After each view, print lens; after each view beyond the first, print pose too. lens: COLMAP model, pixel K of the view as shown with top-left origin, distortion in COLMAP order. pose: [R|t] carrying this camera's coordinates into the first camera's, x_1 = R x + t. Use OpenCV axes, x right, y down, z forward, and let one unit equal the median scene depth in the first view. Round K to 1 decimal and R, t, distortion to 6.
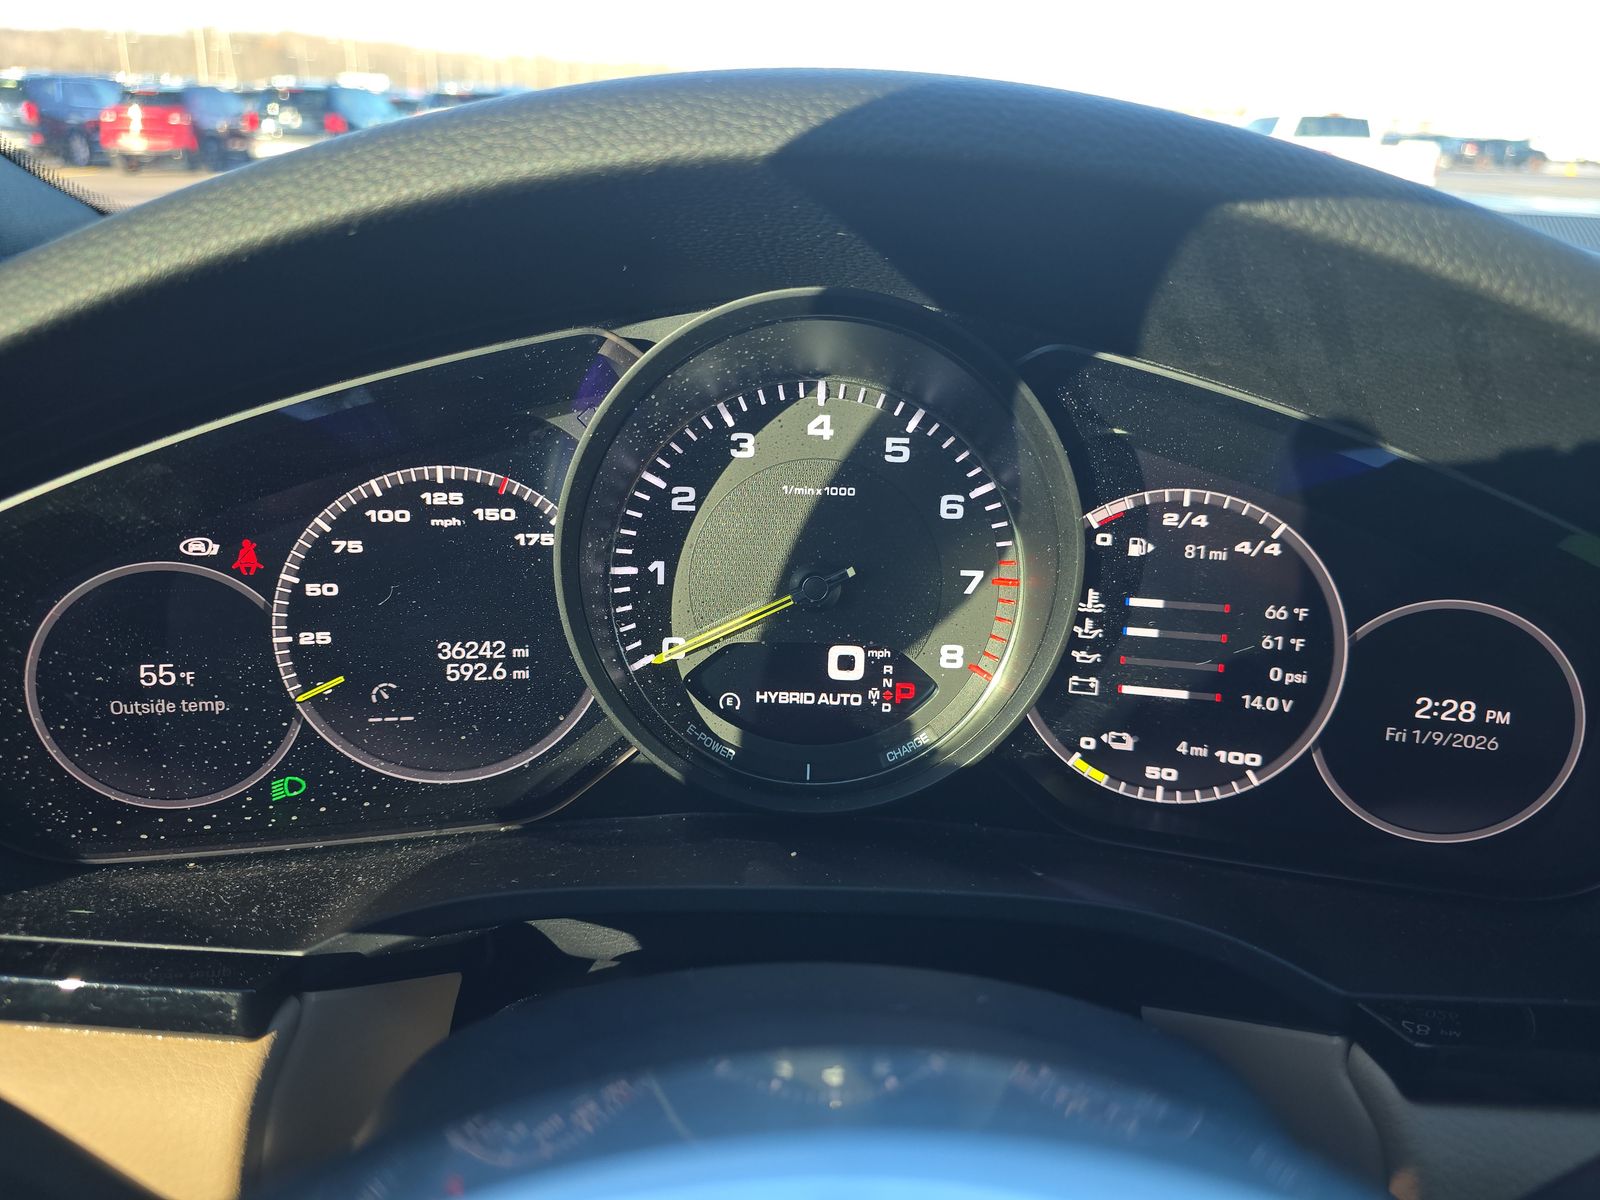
lens RADIAL K [[1080.2, 0, 797.8], [0, 1080.2, 590.5], [0, 0, 1]] dist [0.086894, 0.000232]
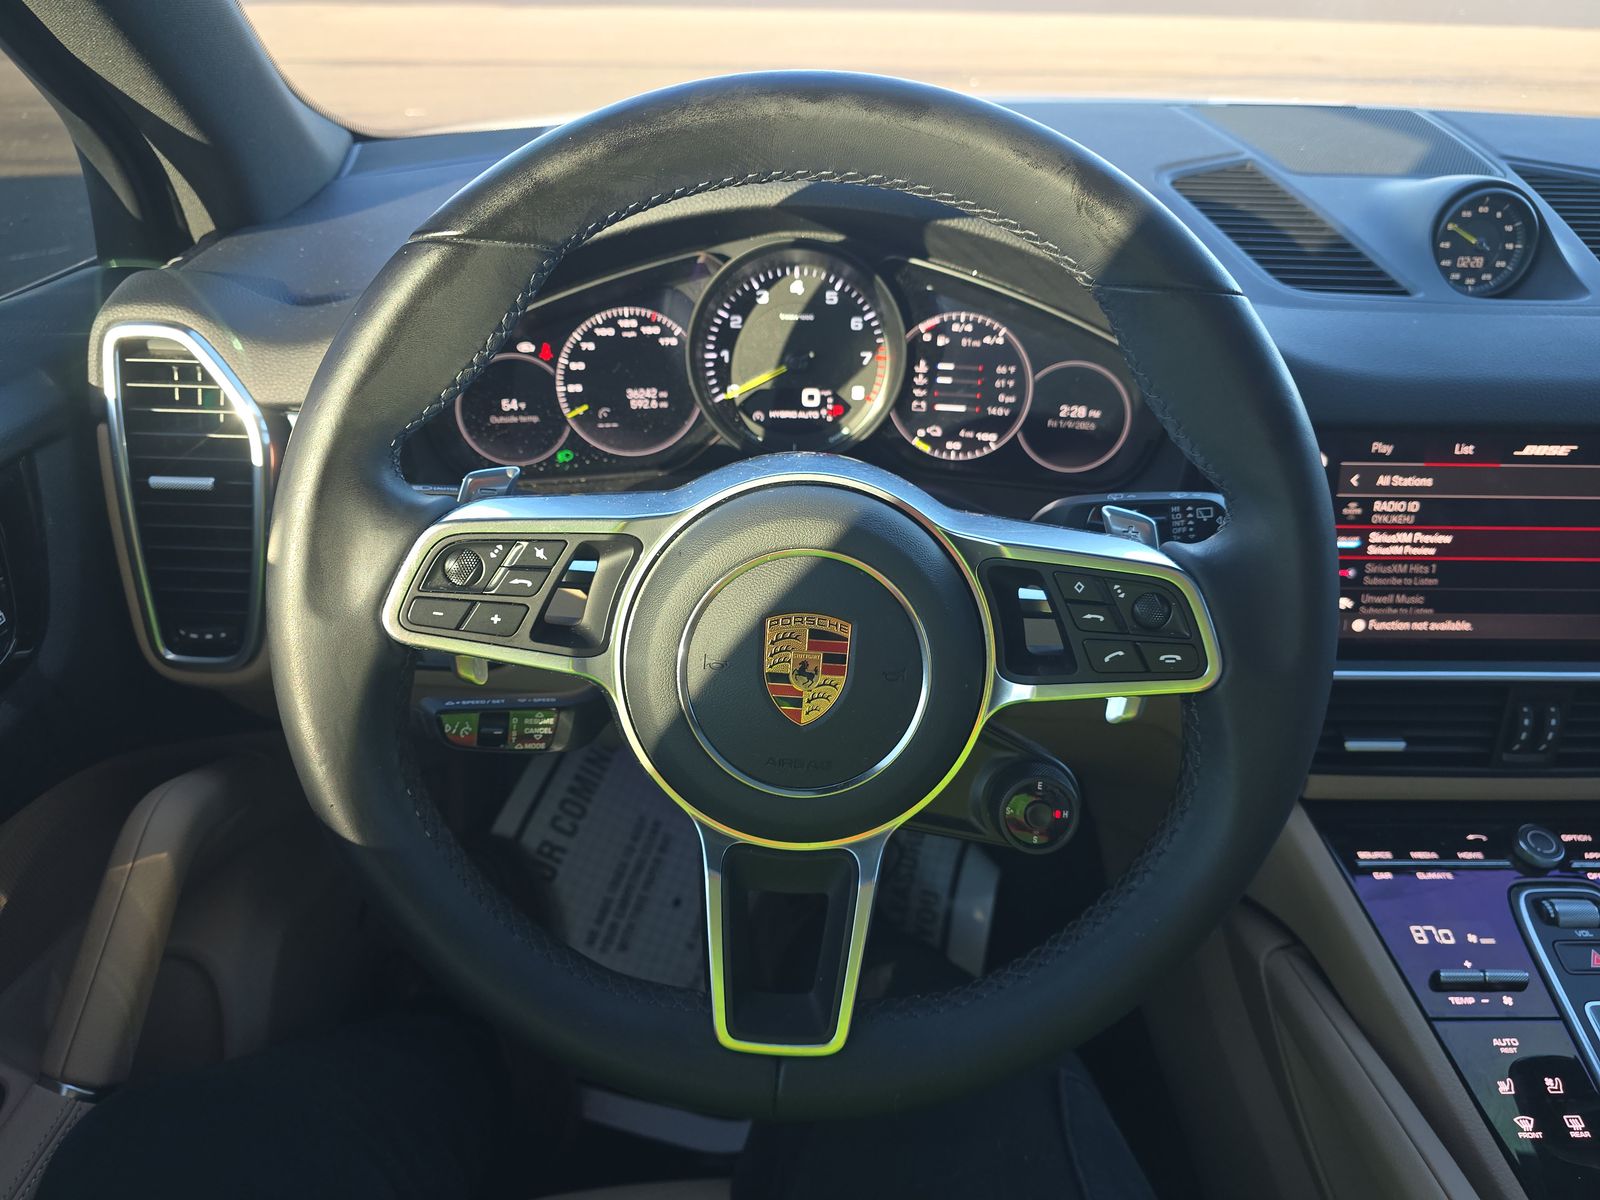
lens RADIAL K [[1080.2, 0, 796.8], [0, 1080.2, 598.0], [0, 0, 1]] dist [0.086894, 0.000232]
pose [[0.999865, -0.016272, -0.002166, 0.014775], [0.016371, 0.978652, 0.204872, 0.014803], [-0.001214, -0.204880, 0.978786, -1.280021]]
